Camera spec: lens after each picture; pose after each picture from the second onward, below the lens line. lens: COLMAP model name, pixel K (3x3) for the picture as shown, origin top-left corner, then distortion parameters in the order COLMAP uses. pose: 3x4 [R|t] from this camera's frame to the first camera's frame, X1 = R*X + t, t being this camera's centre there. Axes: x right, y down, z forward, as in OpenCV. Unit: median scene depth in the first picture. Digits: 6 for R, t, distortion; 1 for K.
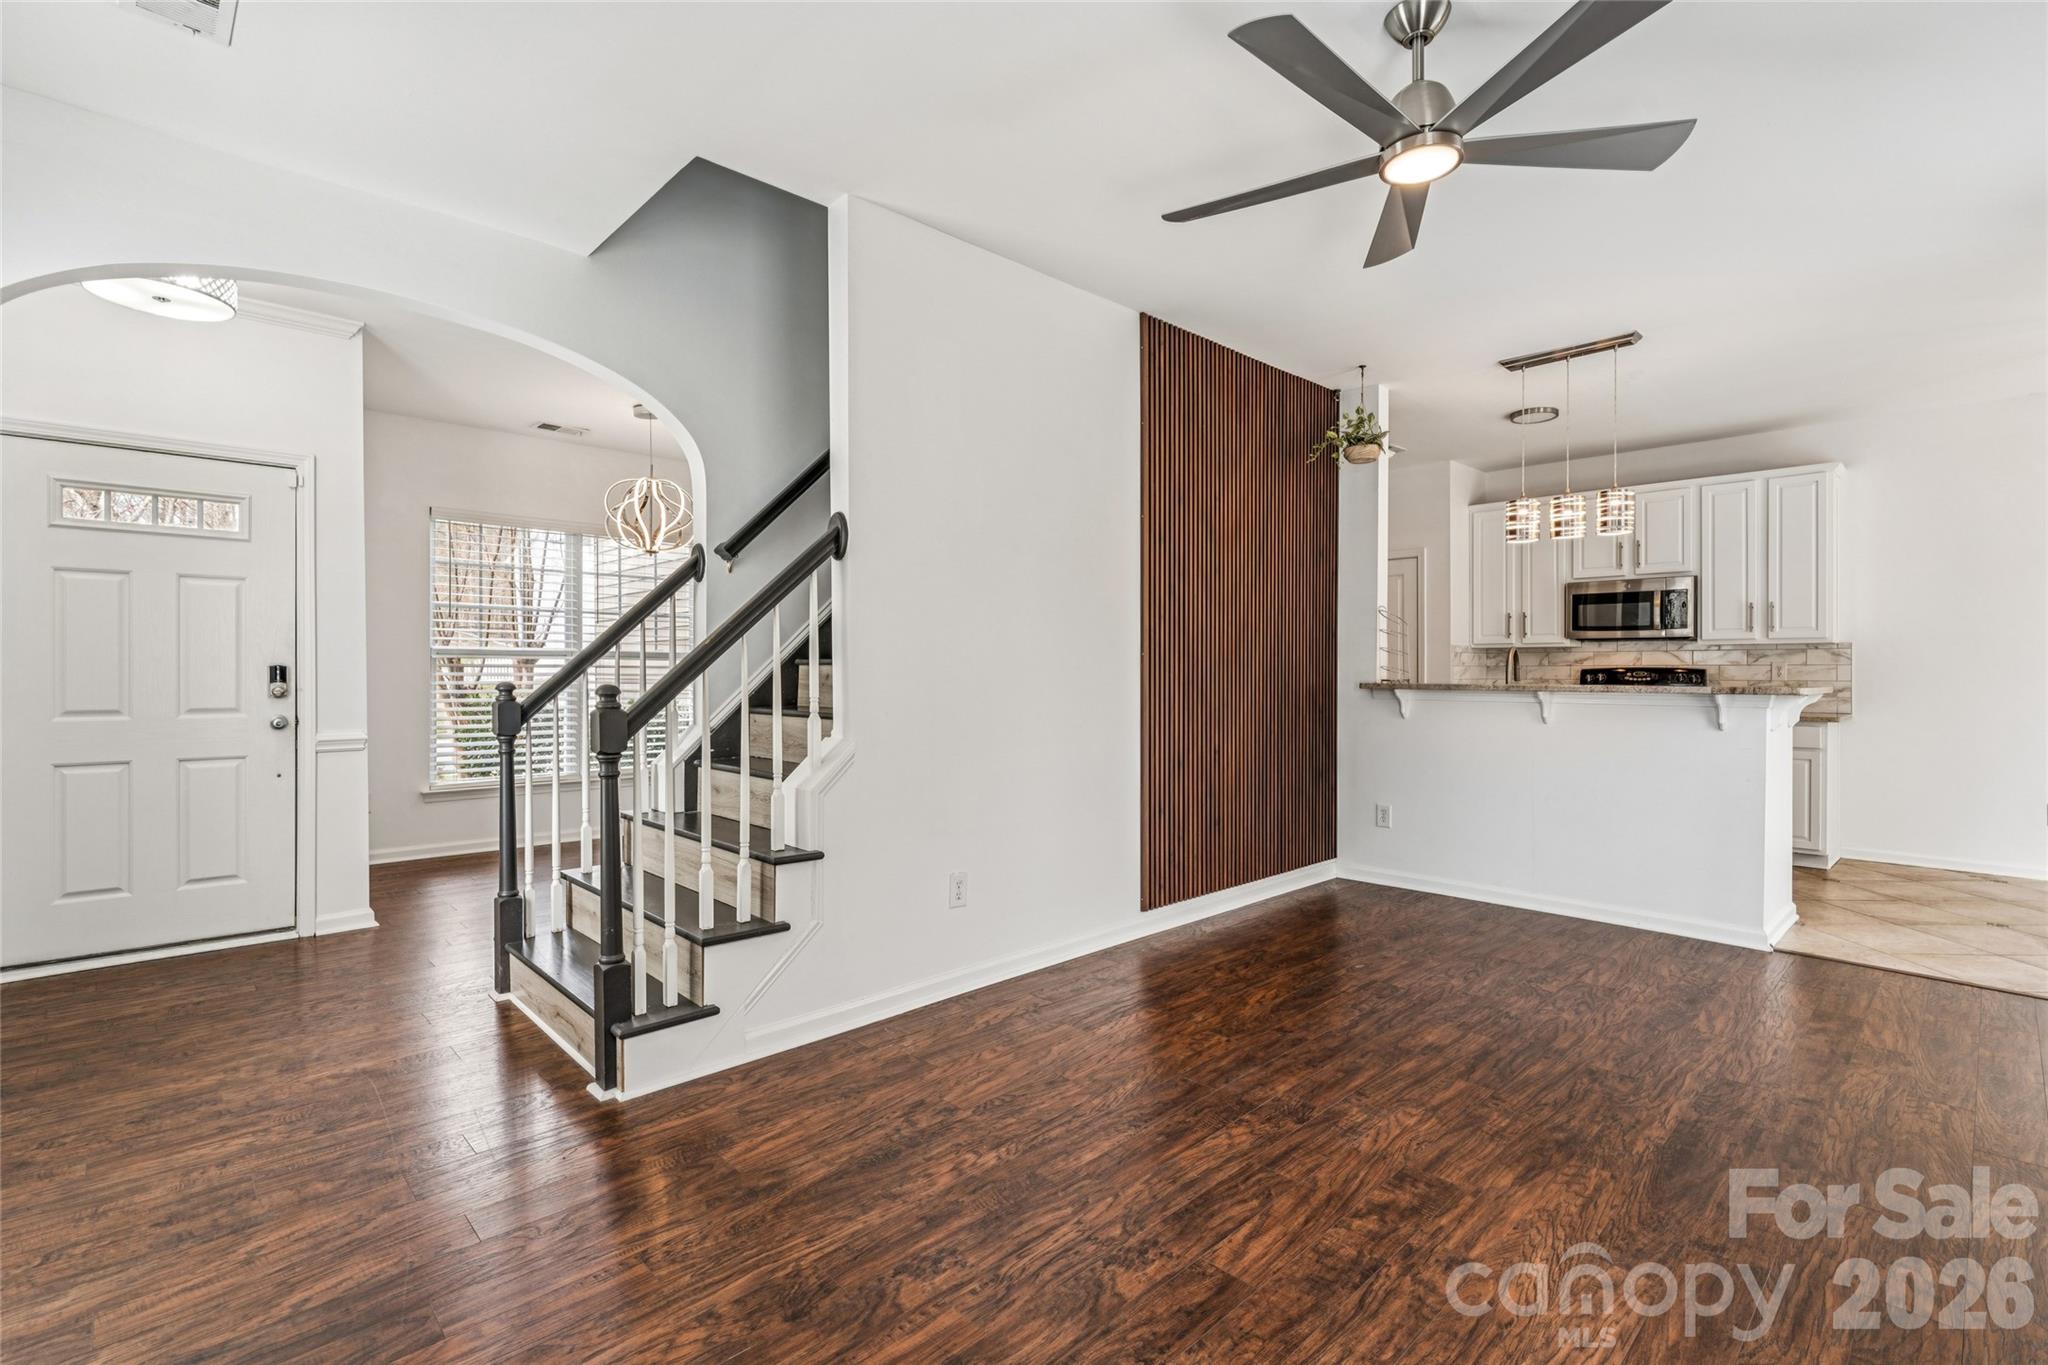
lens RADIAL K [[935.7, 0, 1018.8], [0, 935.7, 674.8], [0, 0, 1]] dist [0.000475, -0.000739]
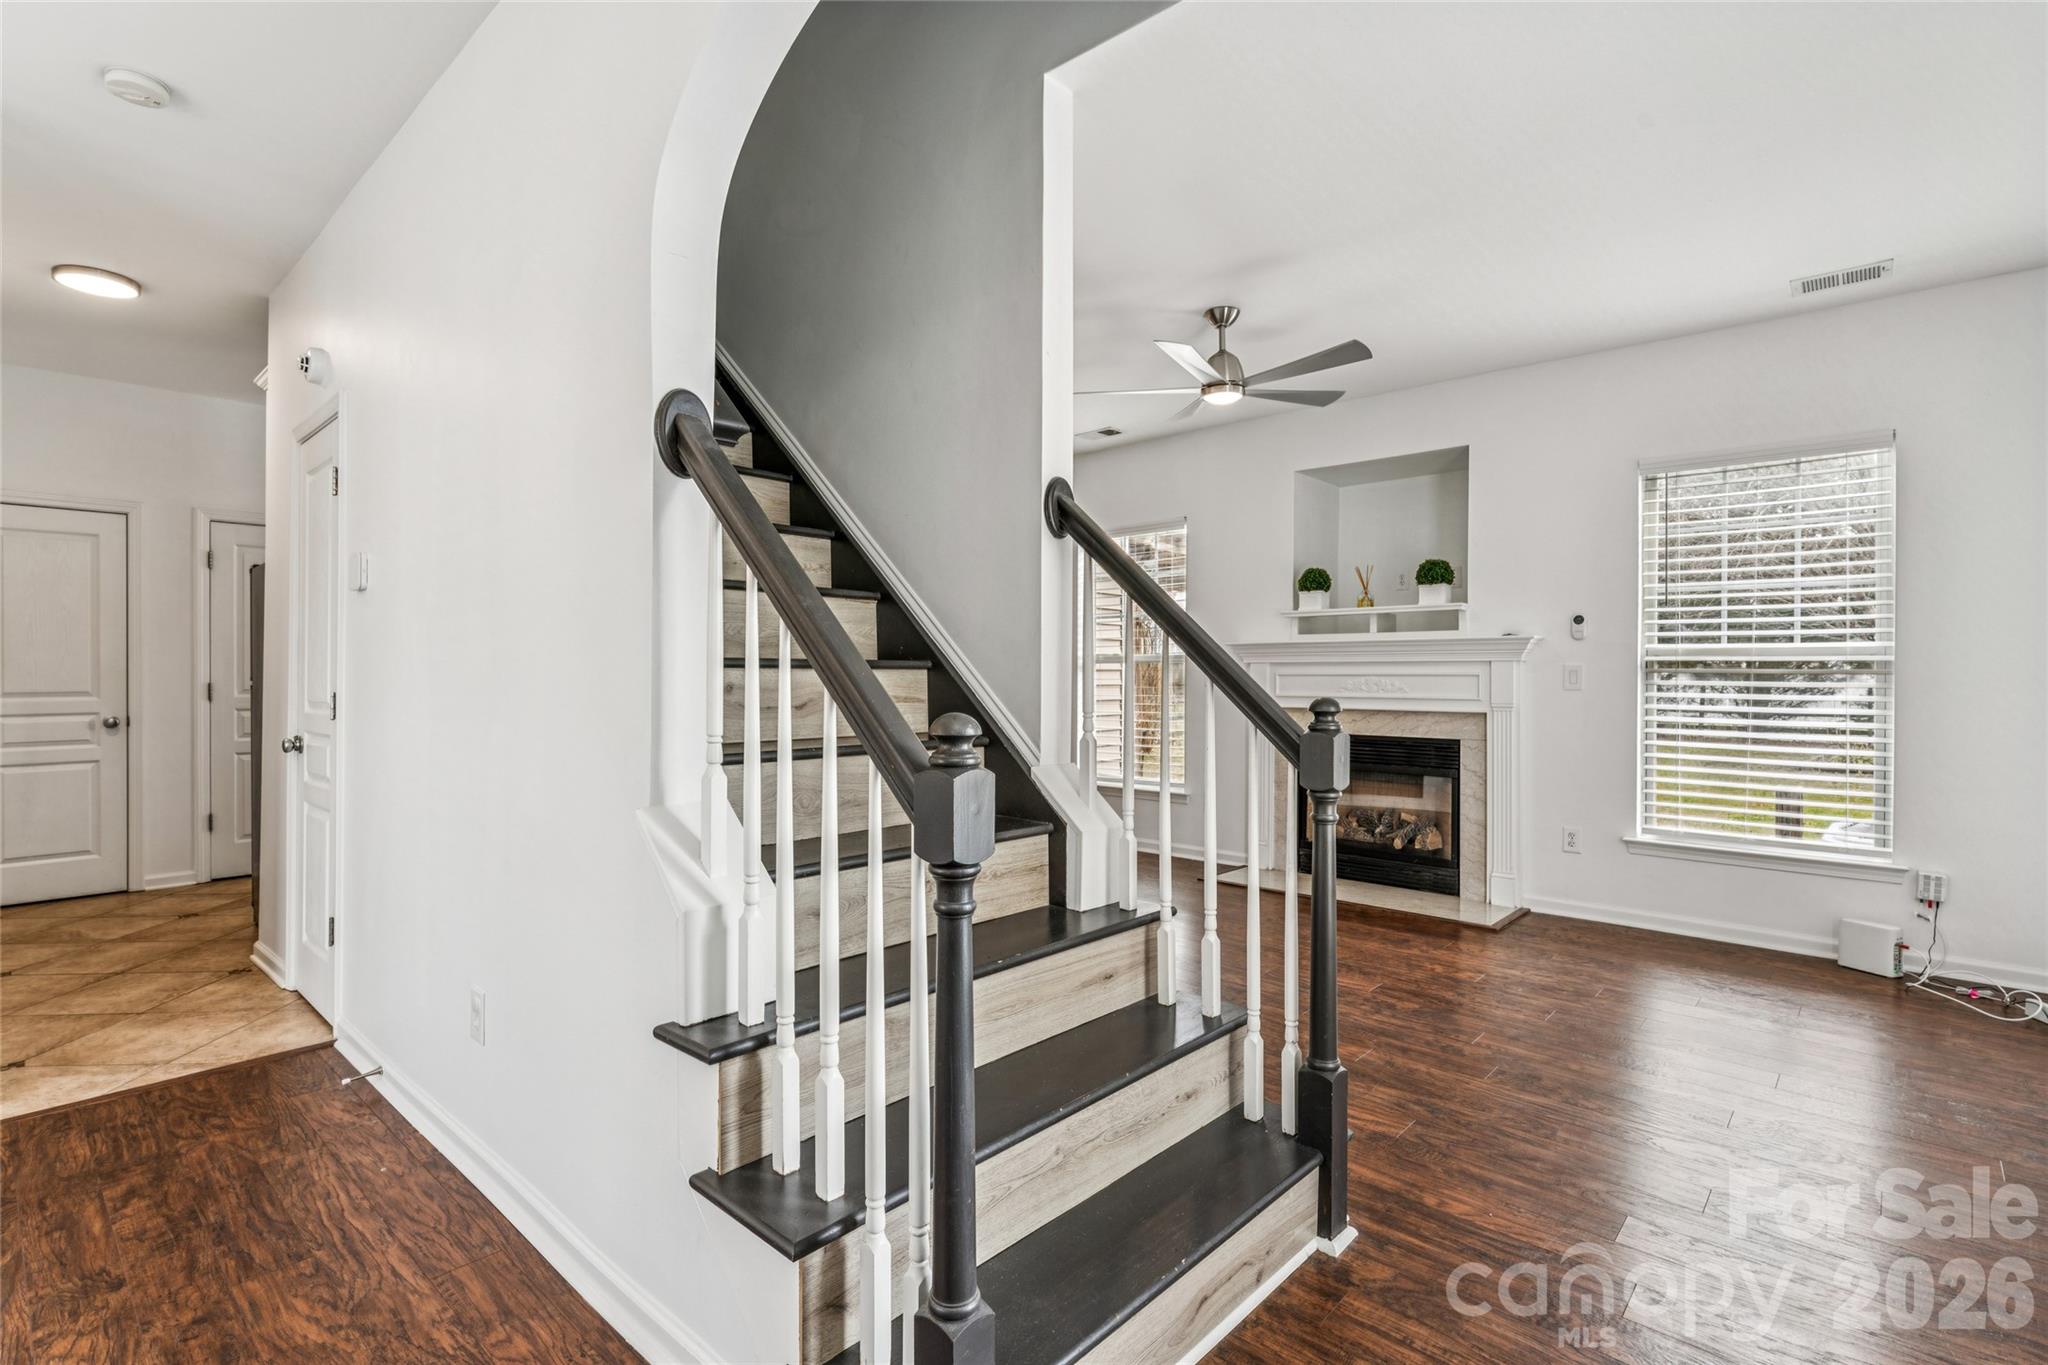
lens RADIAL K [[935.7, 0, 1043.3], [0, 935.7, 680.4], [0, 0, 1]] dist [0.000475, -0.000739]
pose [[-0.067648, -0.009334, 0.997666, -0.705216], [0.005591, 0.999937, 0.009734, -0.010380], [-0.997694, 0.006236, -0.067592, 0.767403]]
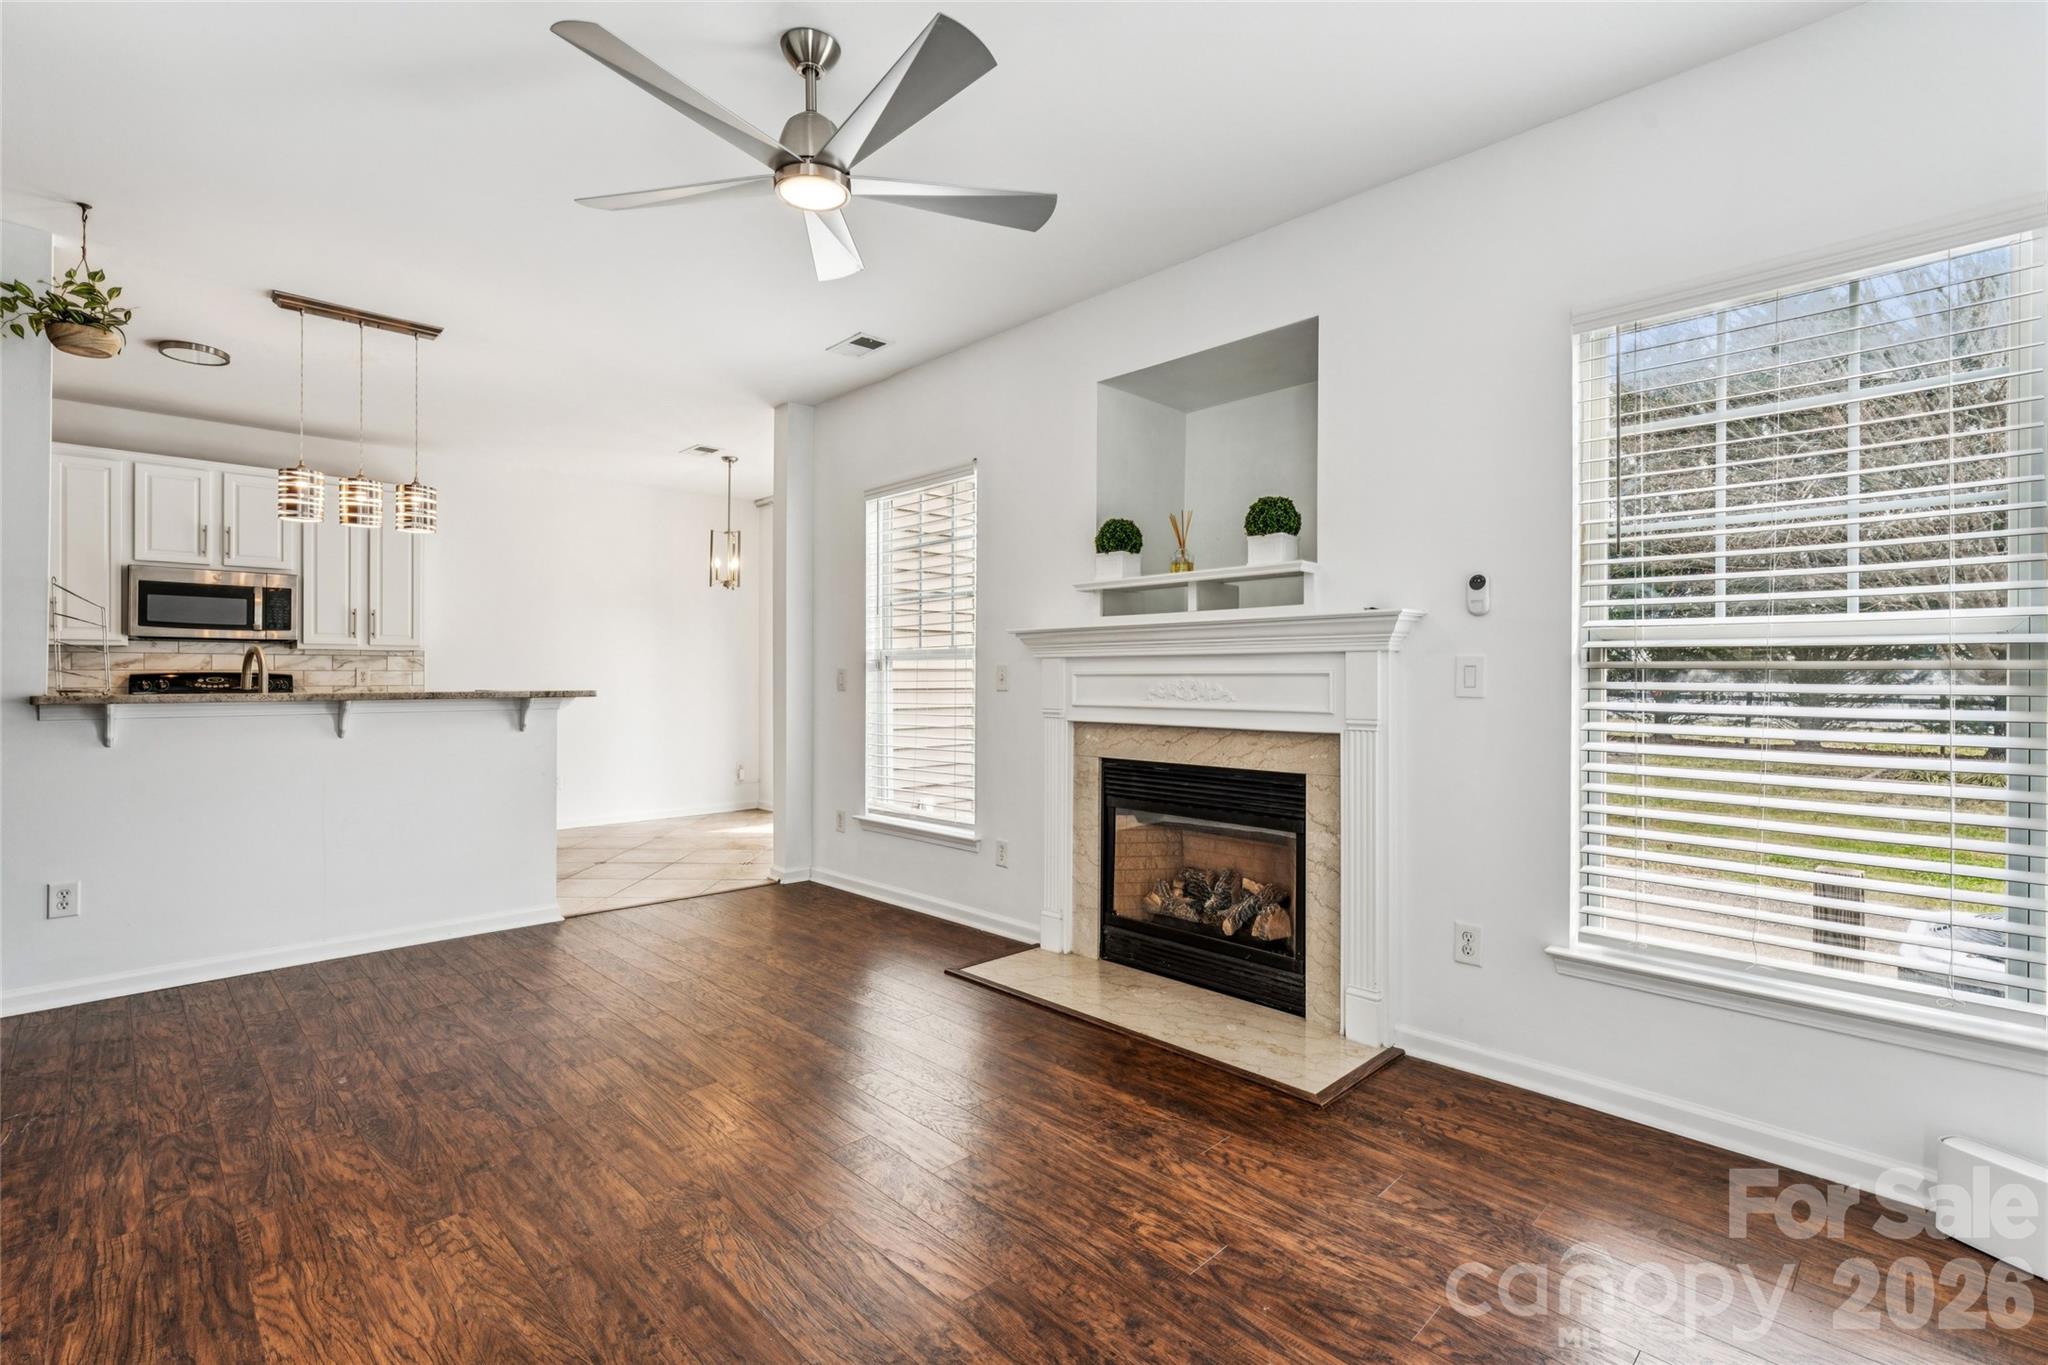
lens RADIAL K [[935.7, 0, 1015.4], [0, 935.7, 676.5], [0, 0, 1]] dist [0.000475, -0.000739]
pose [[-0.014413, -0.001919, 0.999894, -0.317723], [0.005380, 0.999984, 0.001997, -0.002954], [-0.999882, 0.005409, -0.014402, 0.408109]]
